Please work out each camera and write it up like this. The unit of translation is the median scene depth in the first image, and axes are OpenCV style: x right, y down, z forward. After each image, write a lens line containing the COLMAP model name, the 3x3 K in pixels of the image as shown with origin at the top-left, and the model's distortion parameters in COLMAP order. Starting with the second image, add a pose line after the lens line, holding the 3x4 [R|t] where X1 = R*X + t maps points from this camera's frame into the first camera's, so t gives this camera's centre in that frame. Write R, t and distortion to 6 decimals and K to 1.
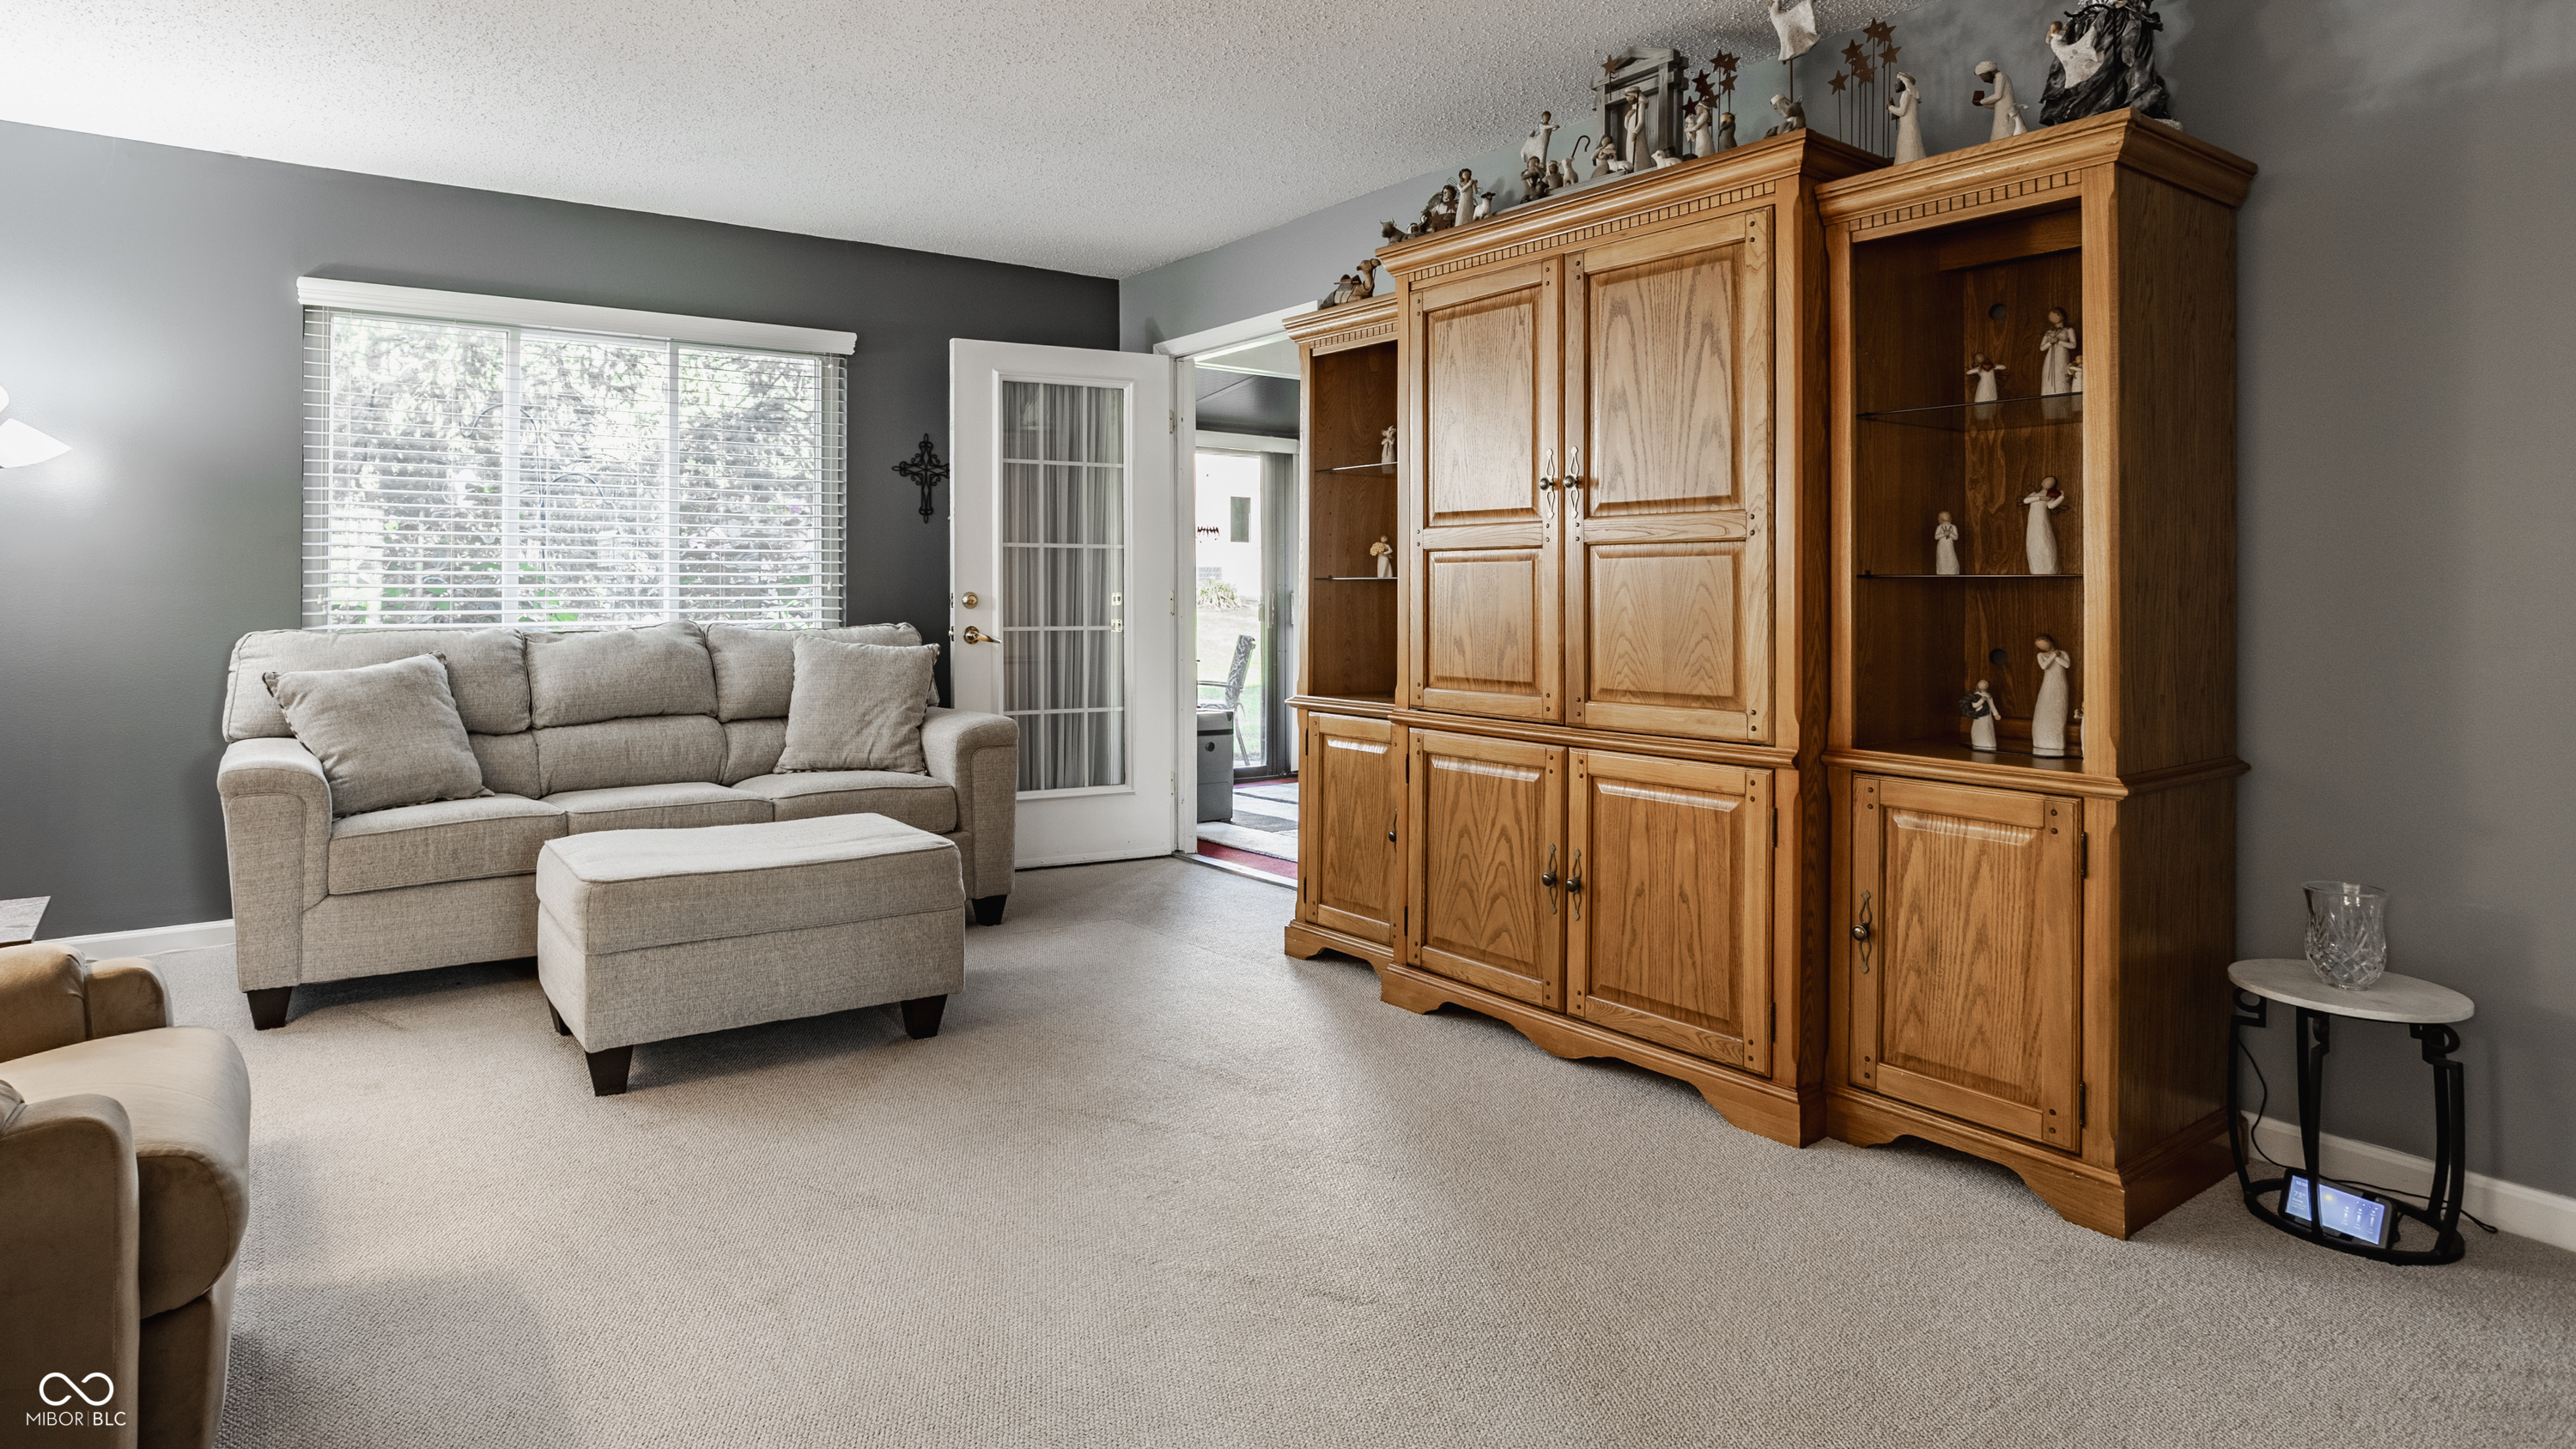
lens RADIAL K [[1412.9, 0, 1165.3], [0, 1412.9, 579.9], [0, 0, 1]] dist [-0.071081, 0.055030]
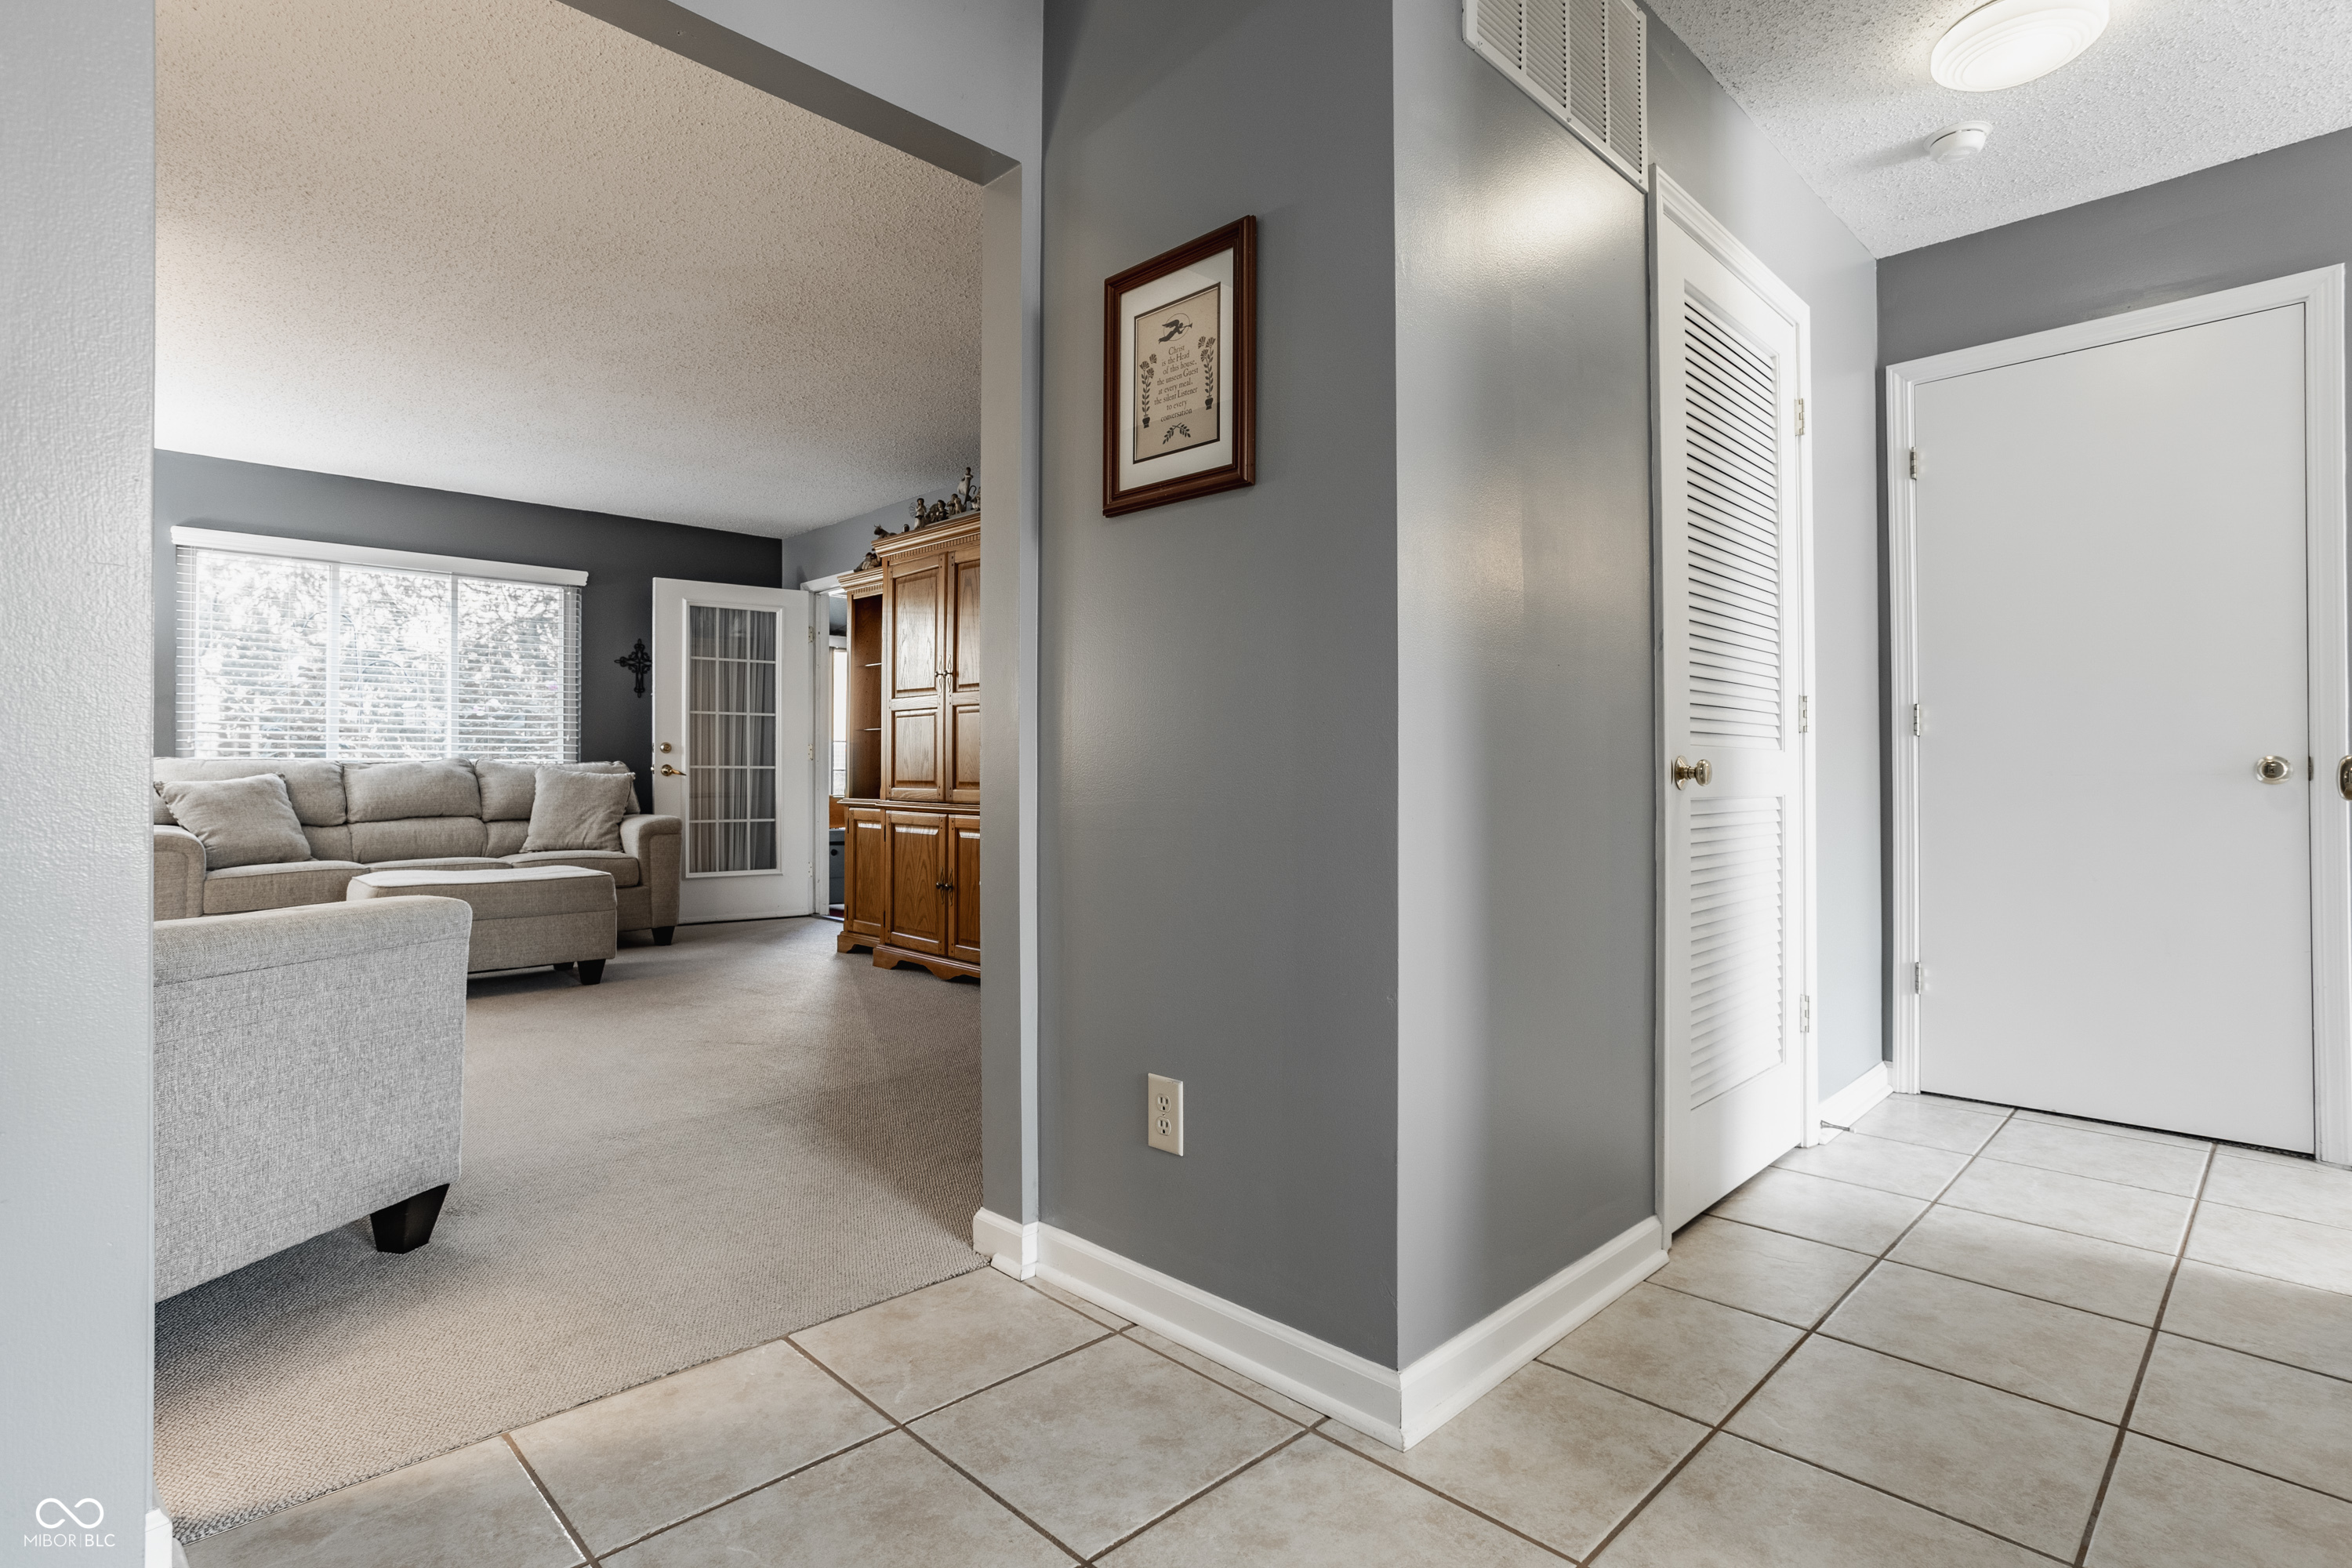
lens RADIAL K [[1212.0, 0, 1213.8], [0, 1212.0, 771.8], [0, 0, 1]] dist [-0.049566, 0.033197]
pose [[0.981772, 0.002101, 0.190052, 0.269004], [-0.003036, 0.999985, 0.004626, 0.044031], [-0.190040, -0.005119, 0.981763, -0.542536]]
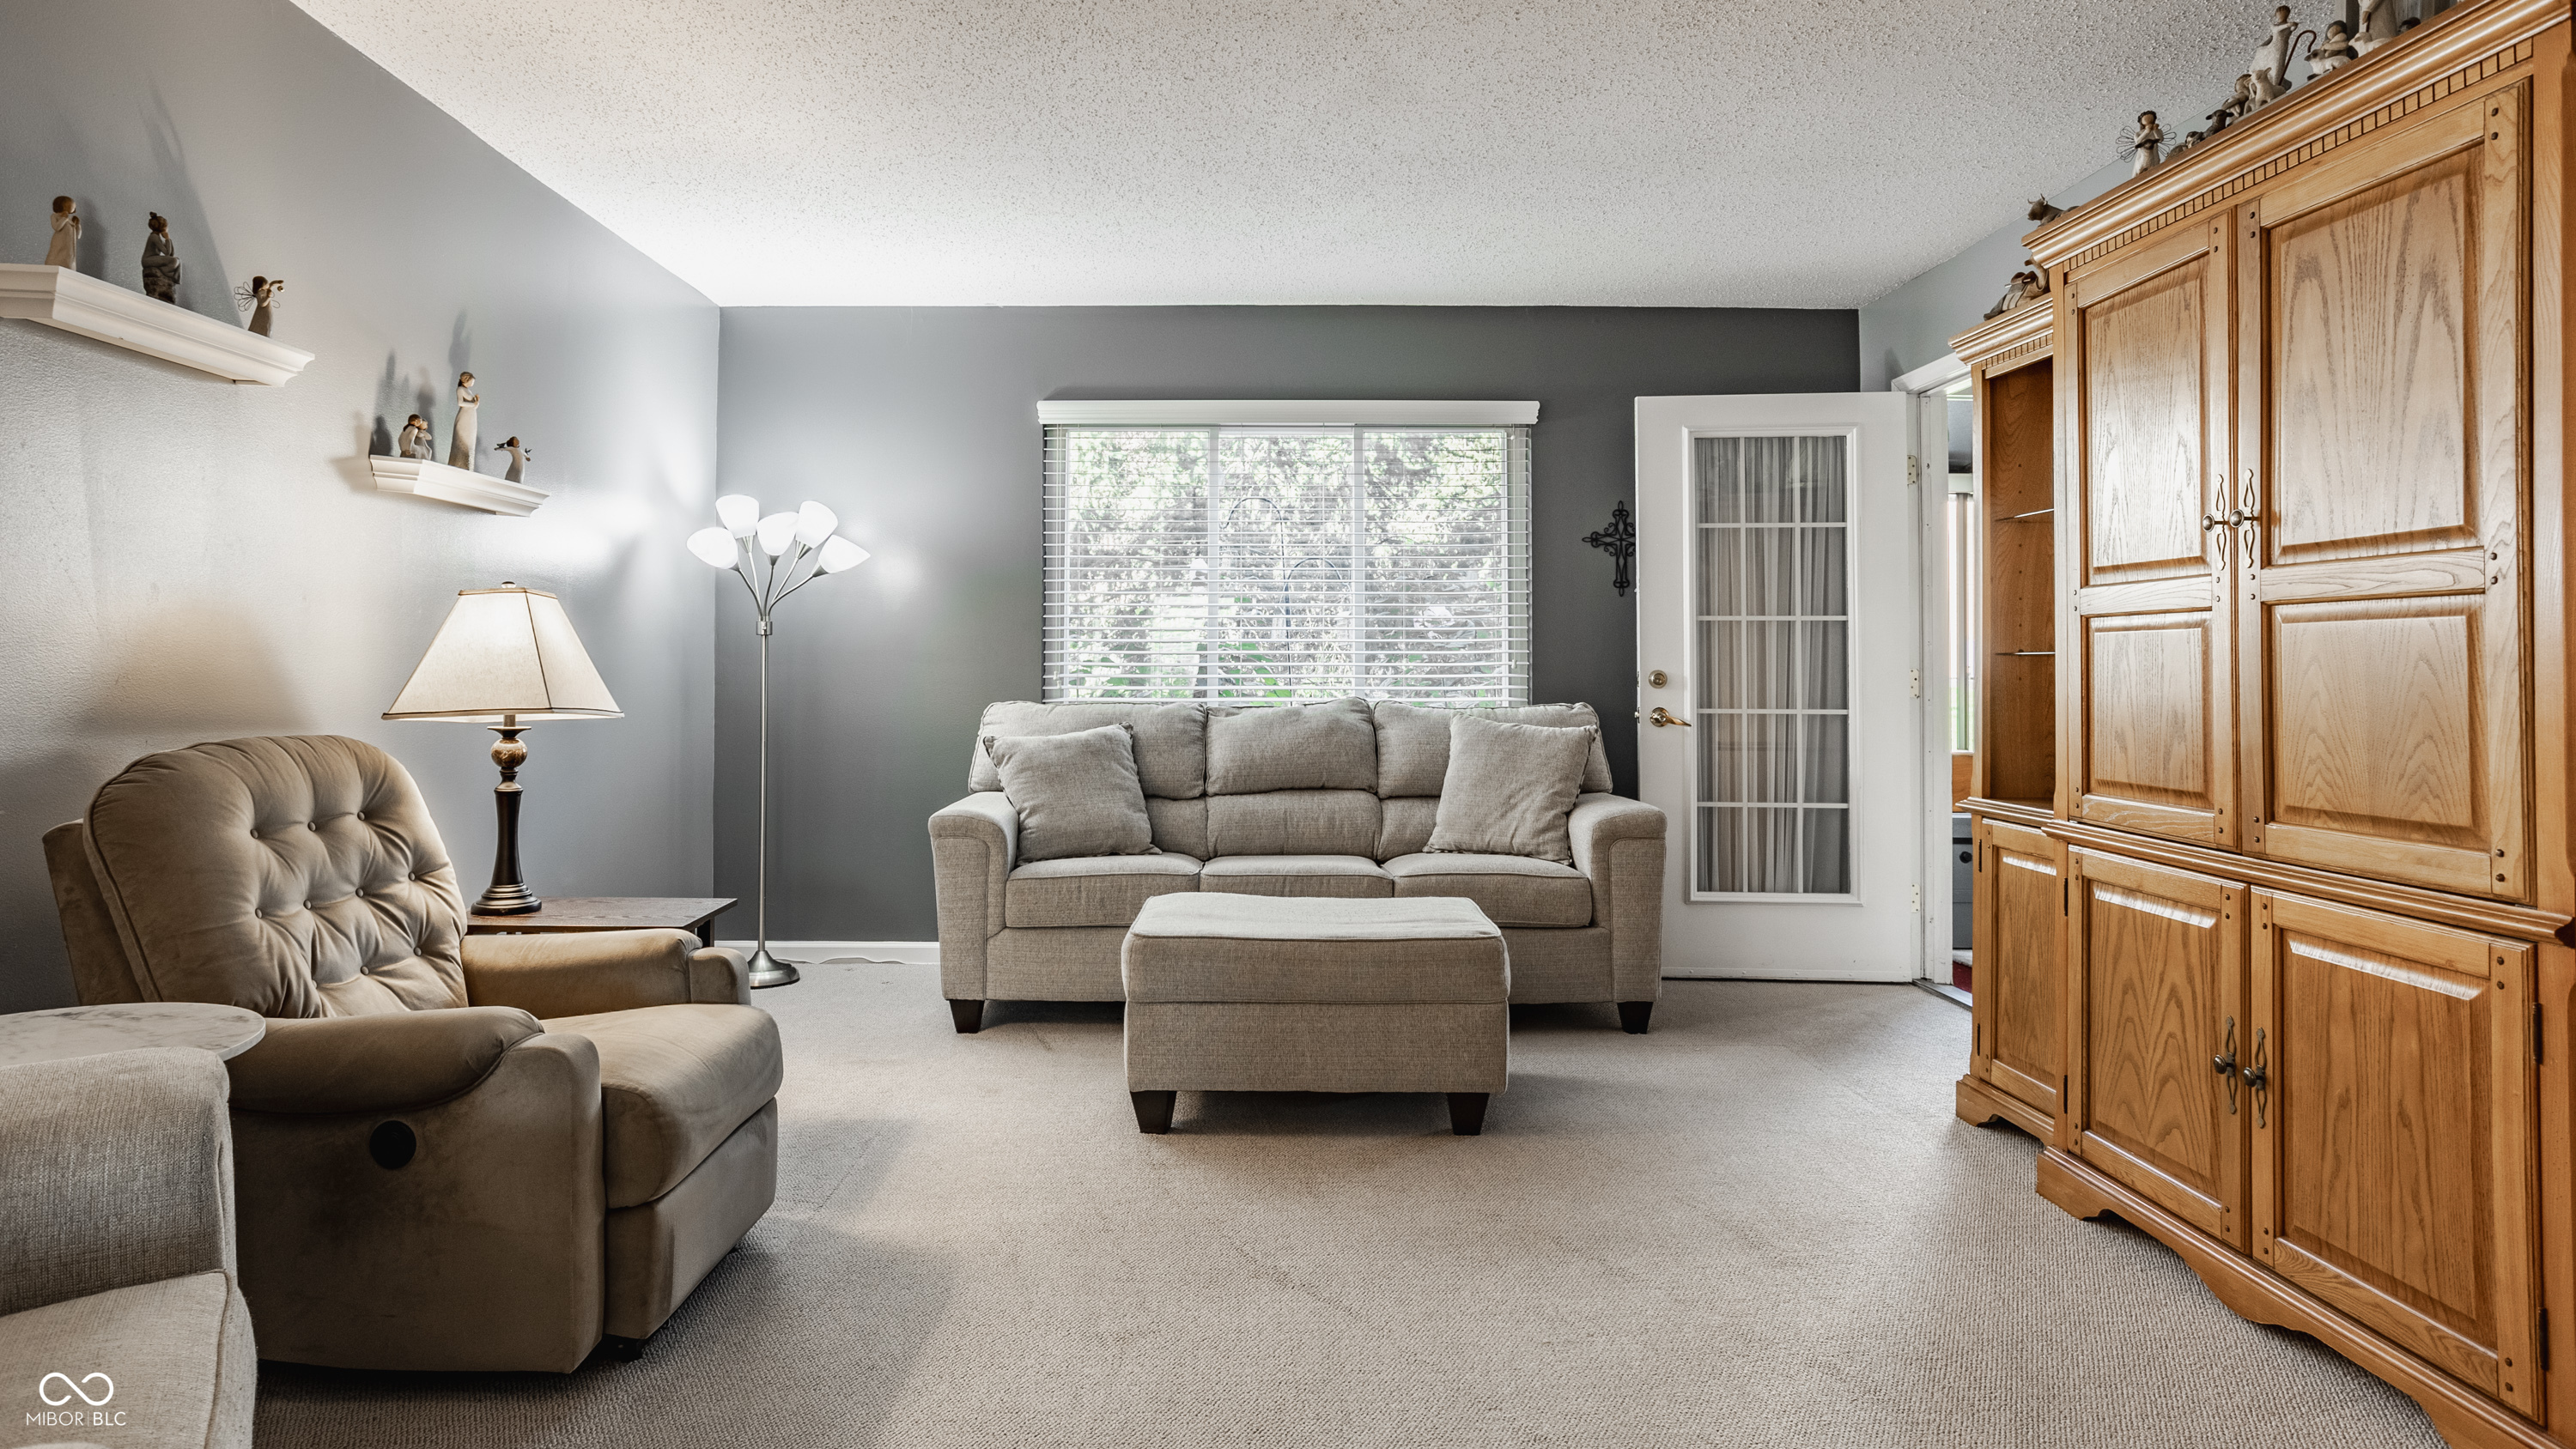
lens RADIAL K [[1468.2, 0, 1213.8], [0, 1468.2, 643.2], [0, 0, 1]] dist [-0.048903, 0.032769]
pose [[0.822022, -0.009009, -0.569385, 0.223645], [0.002966, 0.999929, -0.011540, 0.001396], [0.569449, 0.007797, 0.821990, 0.068795]]
